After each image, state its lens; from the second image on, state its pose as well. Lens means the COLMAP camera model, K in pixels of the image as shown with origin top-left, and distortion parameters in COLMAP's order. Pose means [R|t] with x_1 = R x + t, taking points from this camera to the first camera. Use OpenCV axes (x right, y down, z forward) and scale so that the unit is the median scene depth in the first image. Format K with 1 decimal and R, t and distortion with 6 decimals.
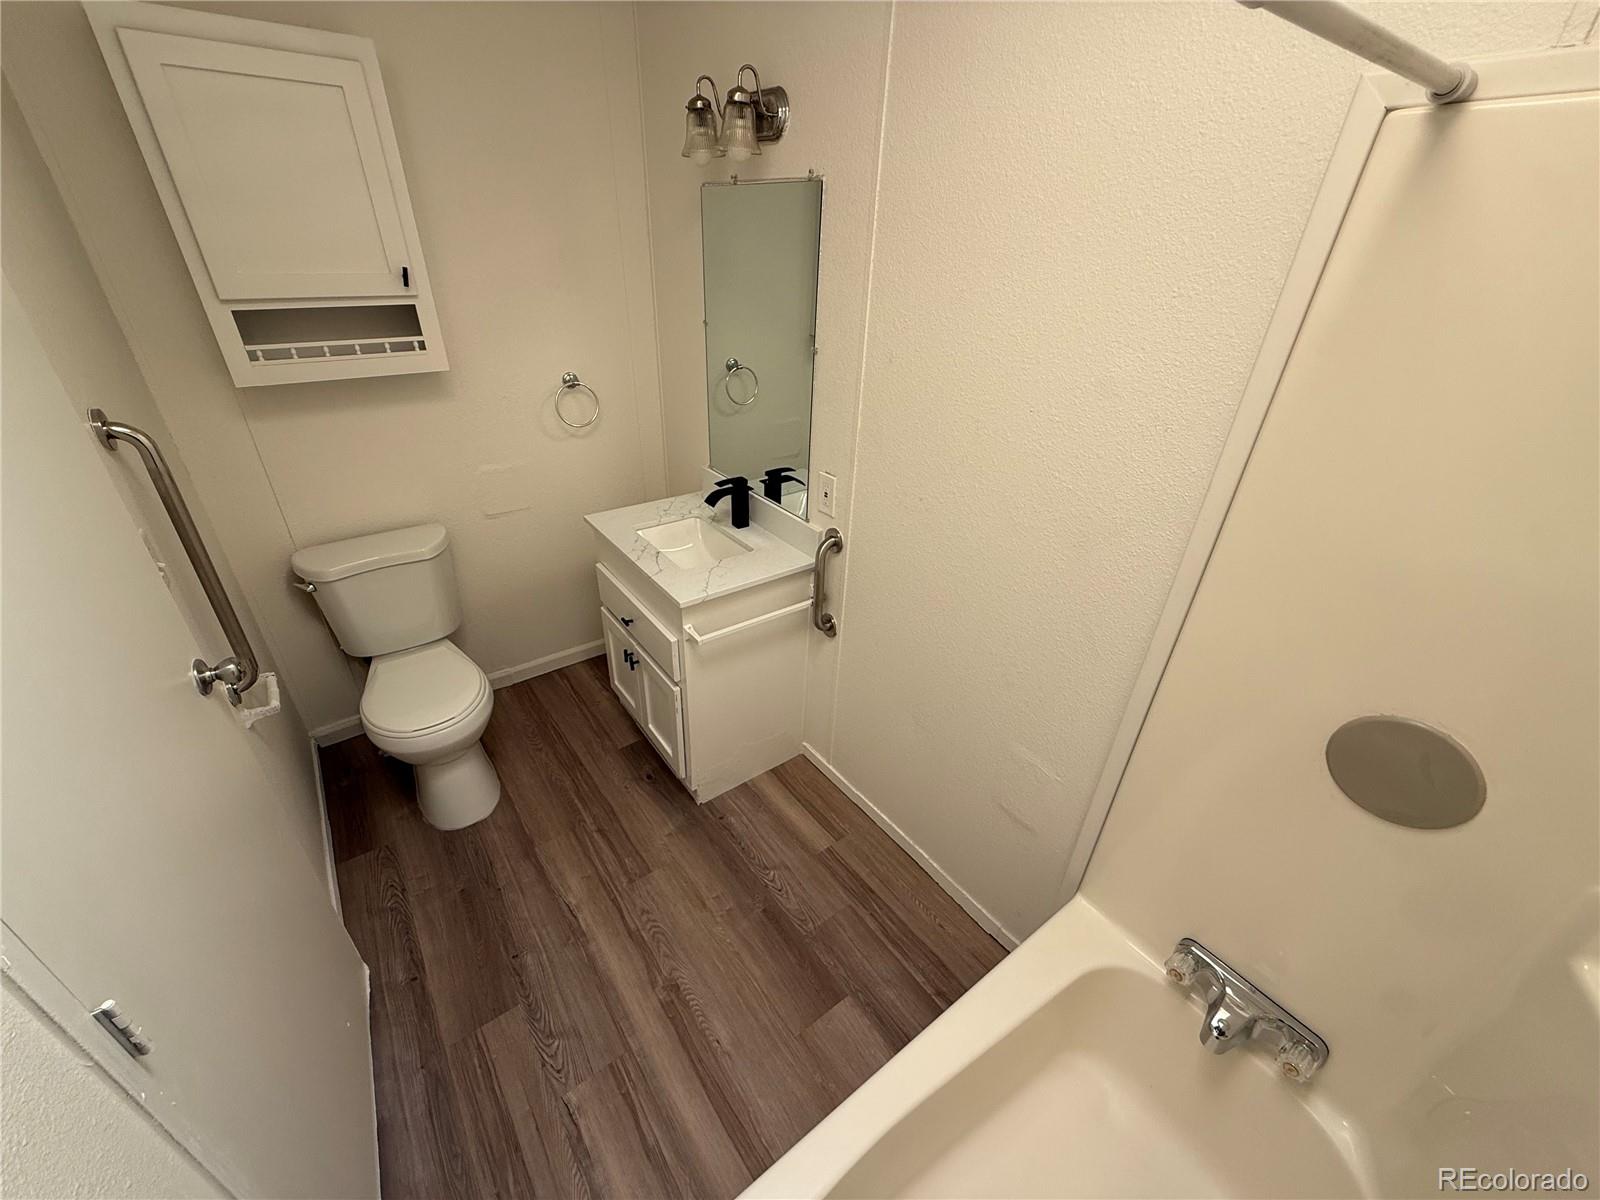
lens RADIAL K [[636.5, 0, 793.2], [0, 636.5, 600.7], [0, 0, 1]] dist [0.000766, 0.000052]
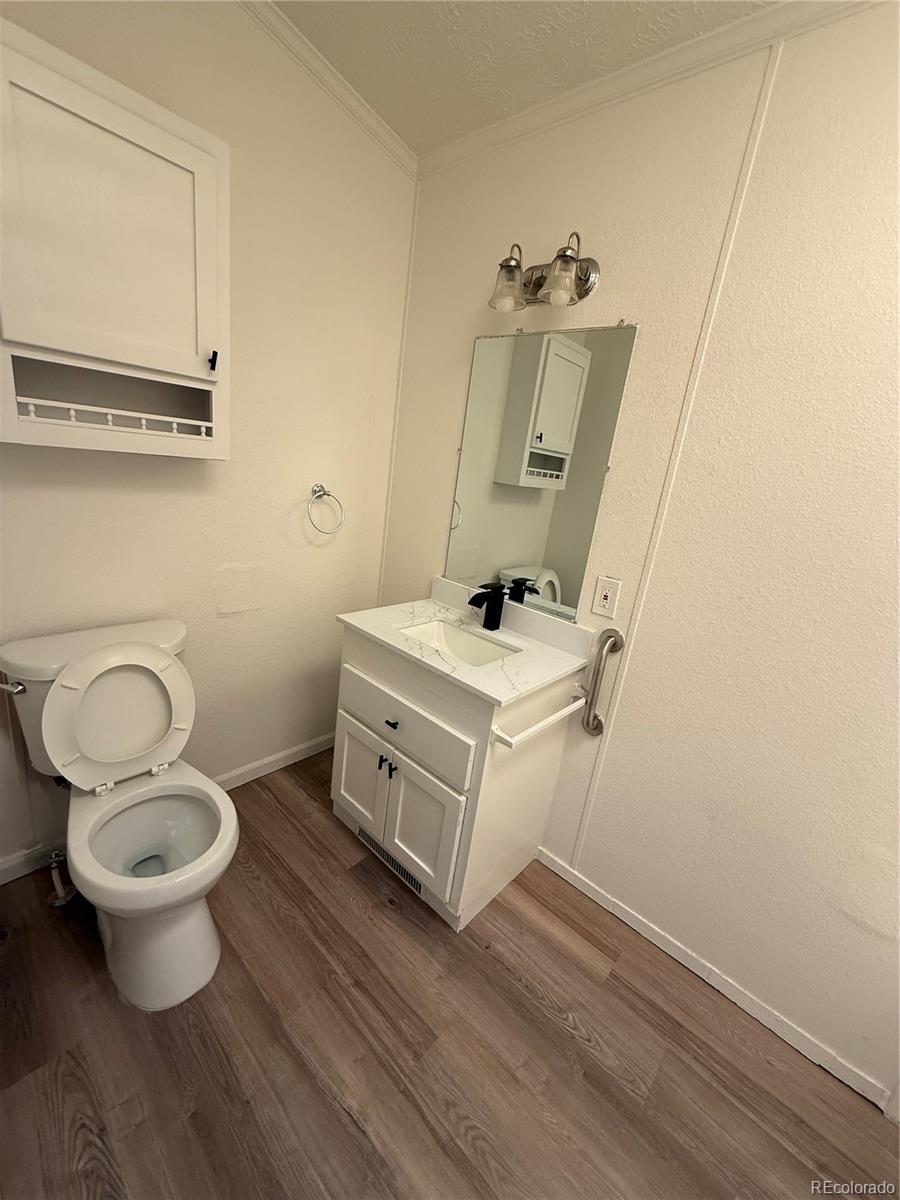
lens RADIAL K [[477.4, 0, 450.6], [0, 477.4, 595.7], [0, 0, 1]] dist [0.000766, 0.000052]
pose [[0.976040, 0.037269, 0.214375, -0.359901], [0.012713, 0.973771, -0.227173, 0.009637], [-0.217218, 0.224455, 0.949966, 0.280298]]
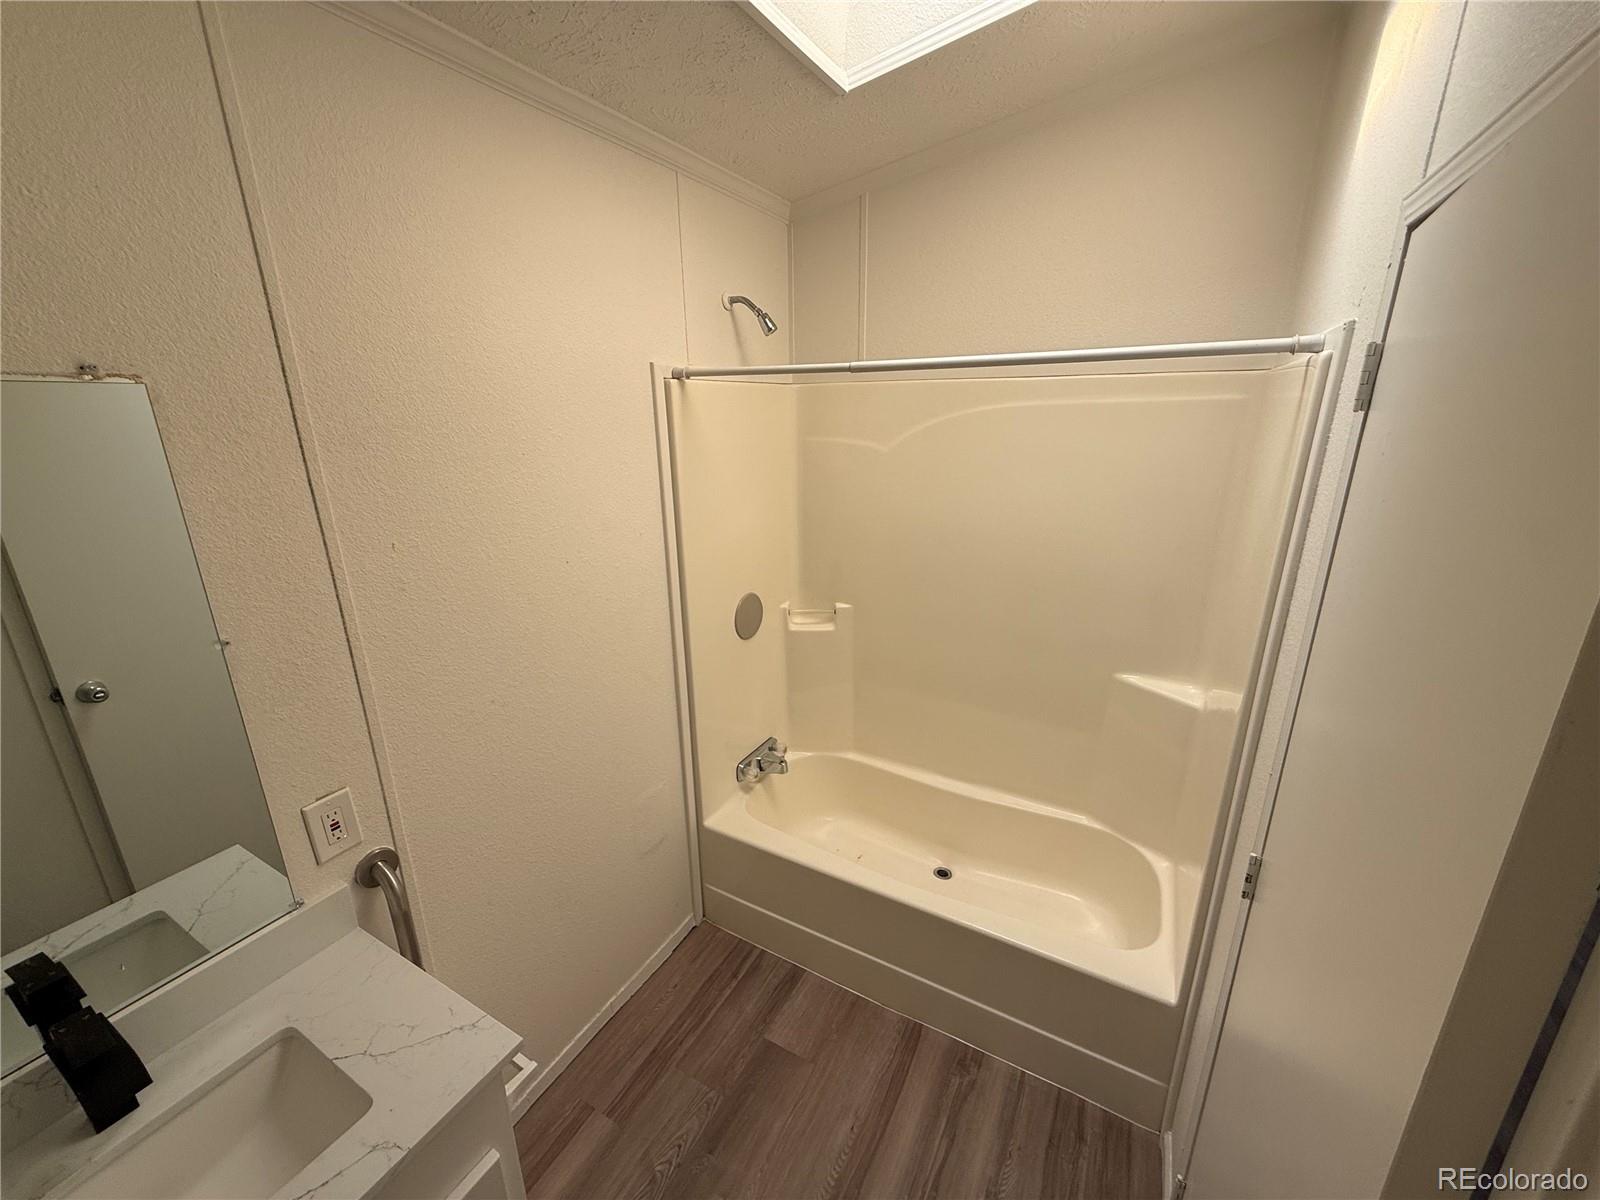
lens RADIAL K [[636.5, 0, 793.2], [0, 636.5, 600.7], [0, 0, 1]] dist [0.000766, 0.000052]
pose [[-0.406381, -0.288837, 0.866849, -0.588628], [0.457311, 0.757044, 0.466638, -0.404031], [-0.791025, 0.586052, -0.175561, 0.594991]]
